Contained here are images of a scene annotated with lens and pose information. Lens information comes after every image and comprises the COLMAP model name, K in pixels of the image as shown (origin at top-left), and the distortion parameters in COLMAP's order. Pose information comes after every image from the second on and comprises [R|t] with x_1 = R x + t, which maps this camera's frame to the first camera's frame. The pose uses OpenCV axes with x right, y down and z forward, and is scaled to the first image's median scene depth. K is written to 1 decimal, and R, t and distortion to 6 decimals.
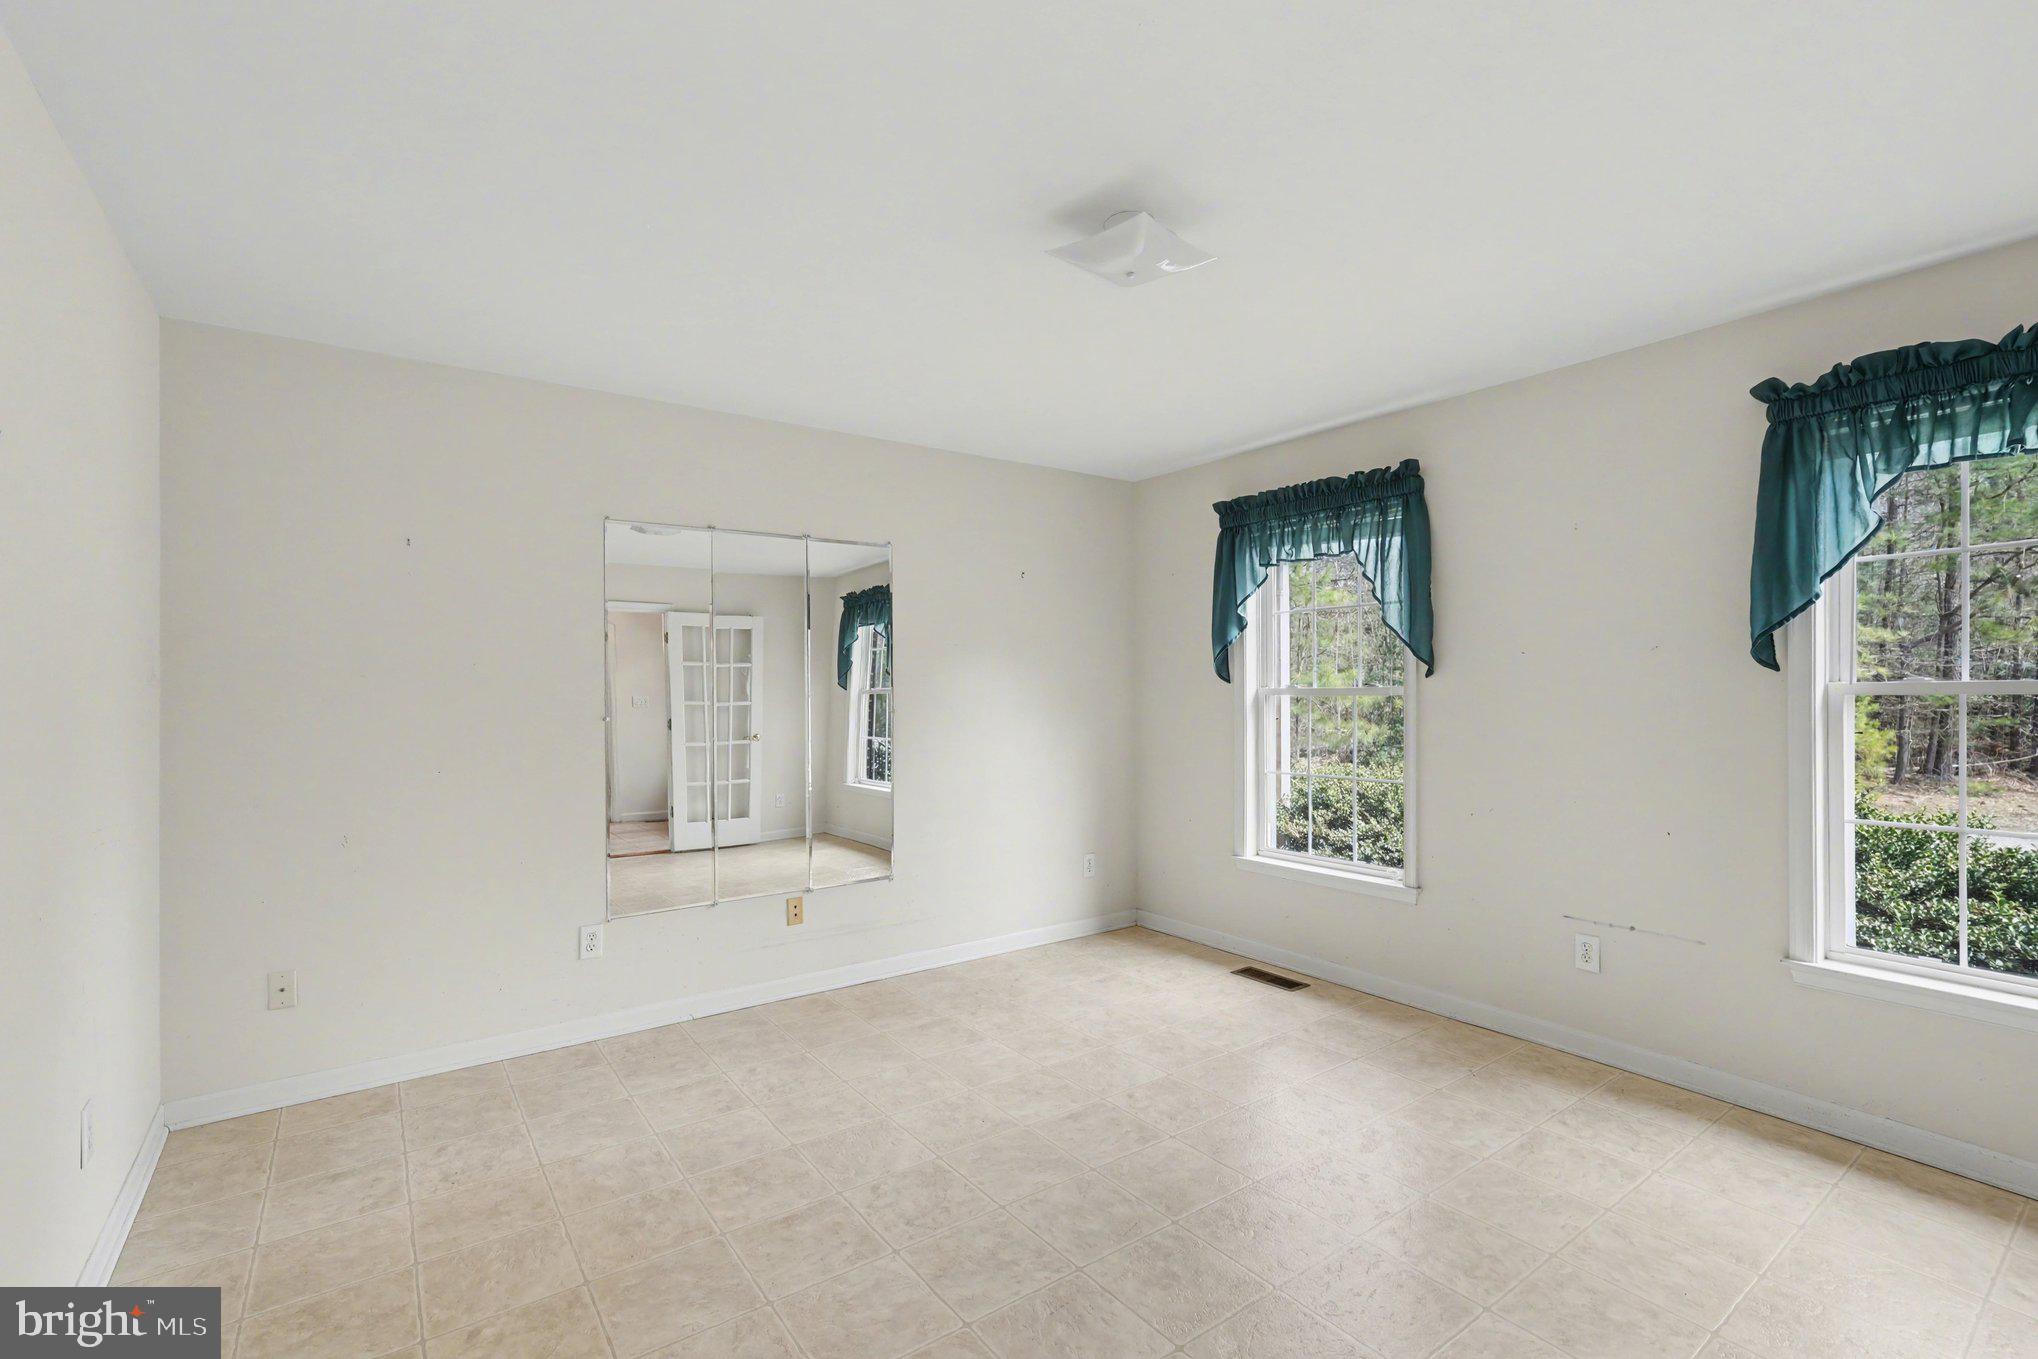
lens RADIAL K [[910.0, 0, 1016.3], [0, 910.0, 690.8], [0, 0, 1]] dist [-0.004116, -0.000106]
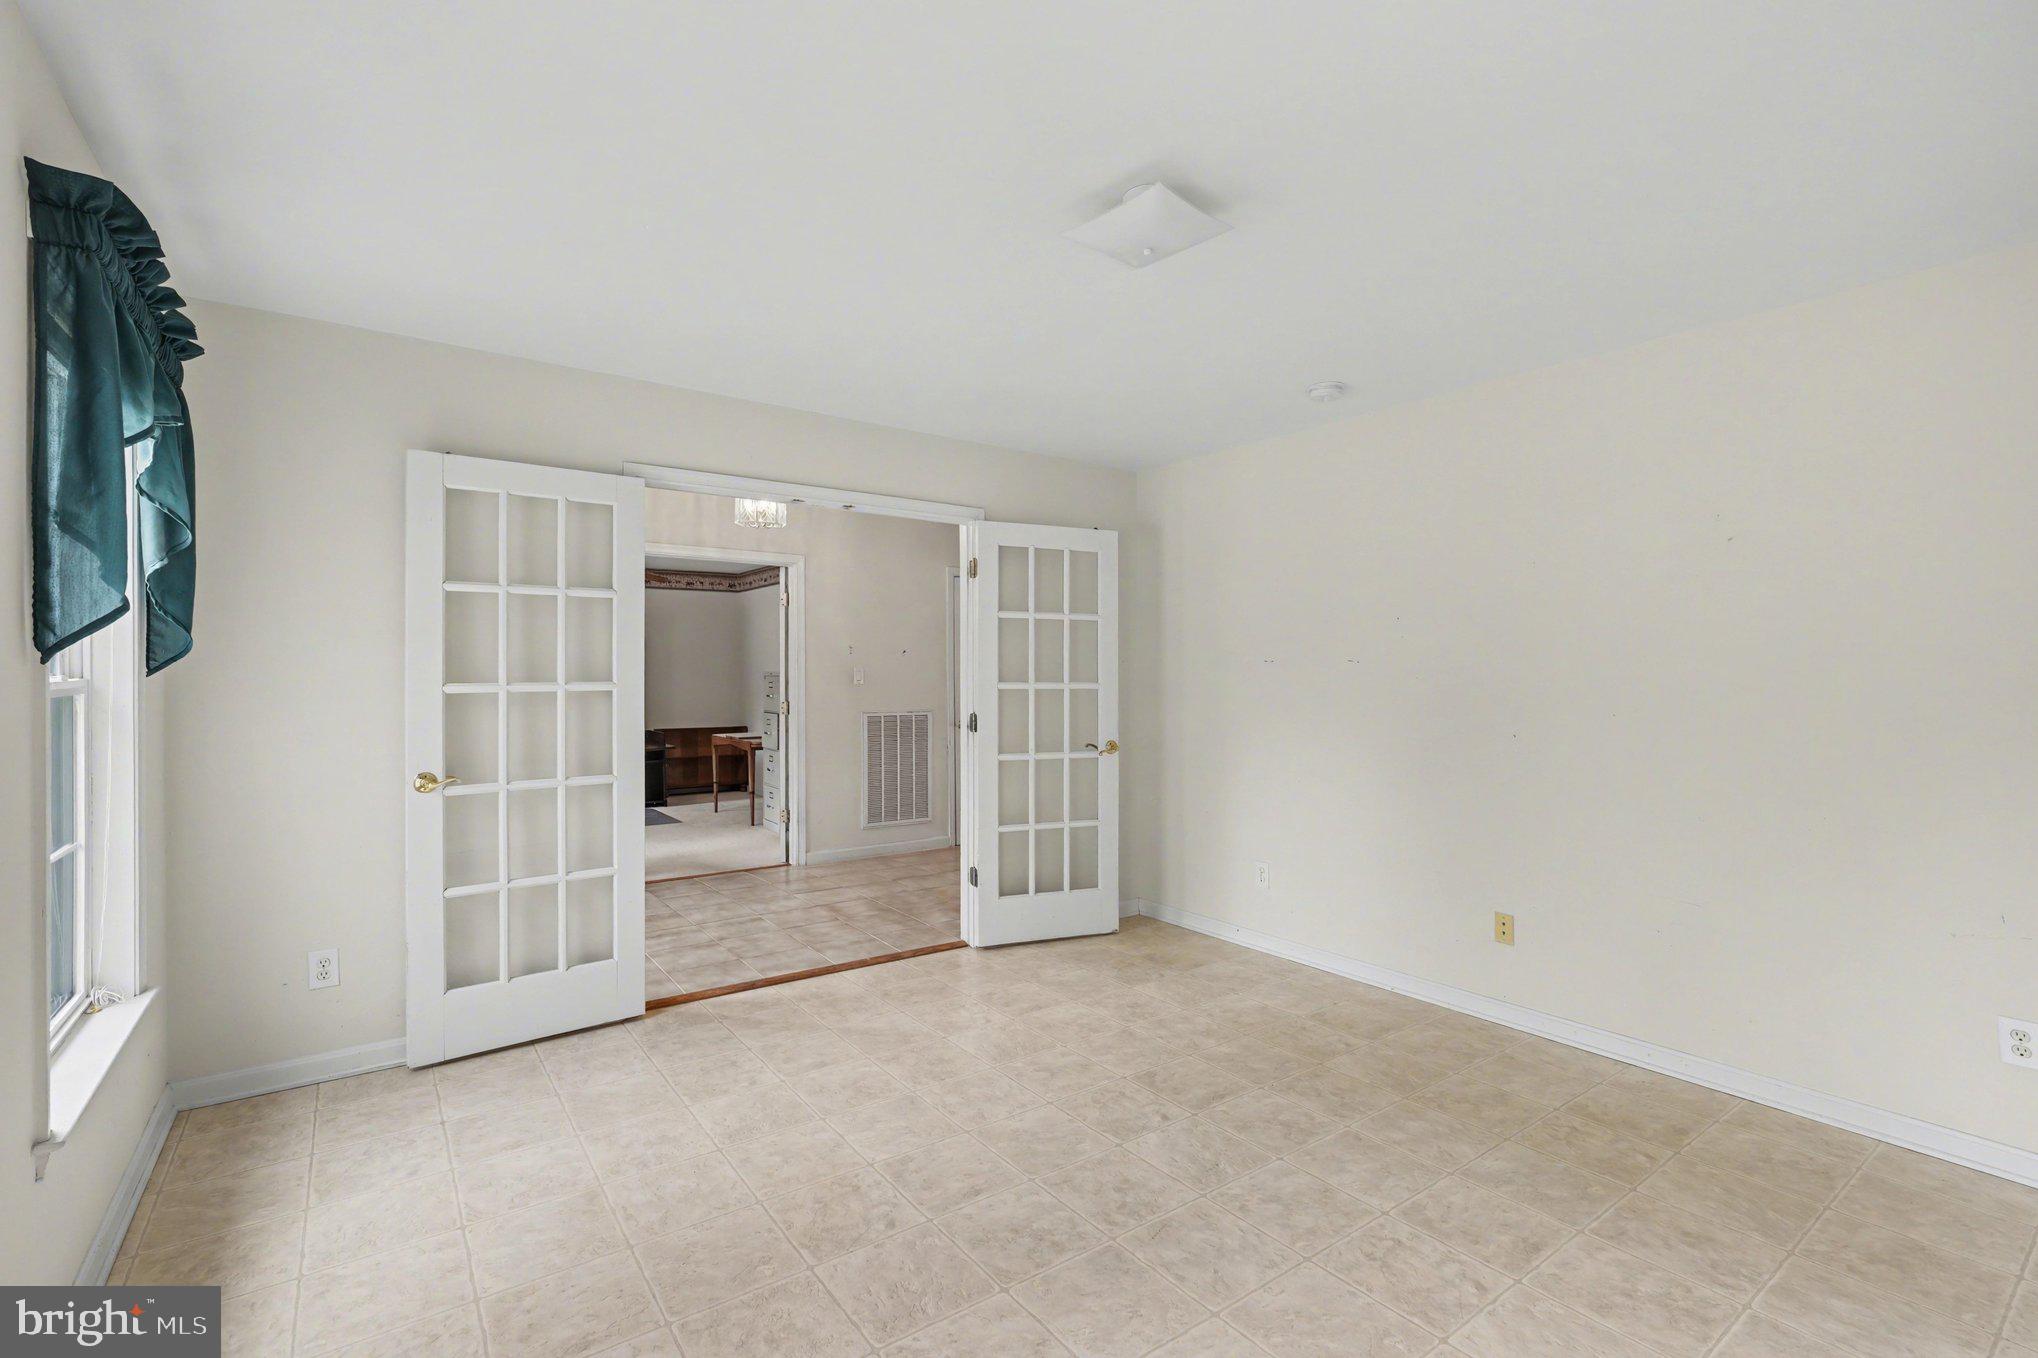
lens RADIAL K [[910.0, 0, 1020.7], [0, 910.0, 685.7], [0, 0, 1]] dist [-0.004116, -0.000106]
pose [[-0.999919, -0.002449, -0.012464, 0.280188], [-0.002450, 0.999997, 0.000071, 0.020444], [0.012464, 0.000101, -0.999922, 1.921220]]
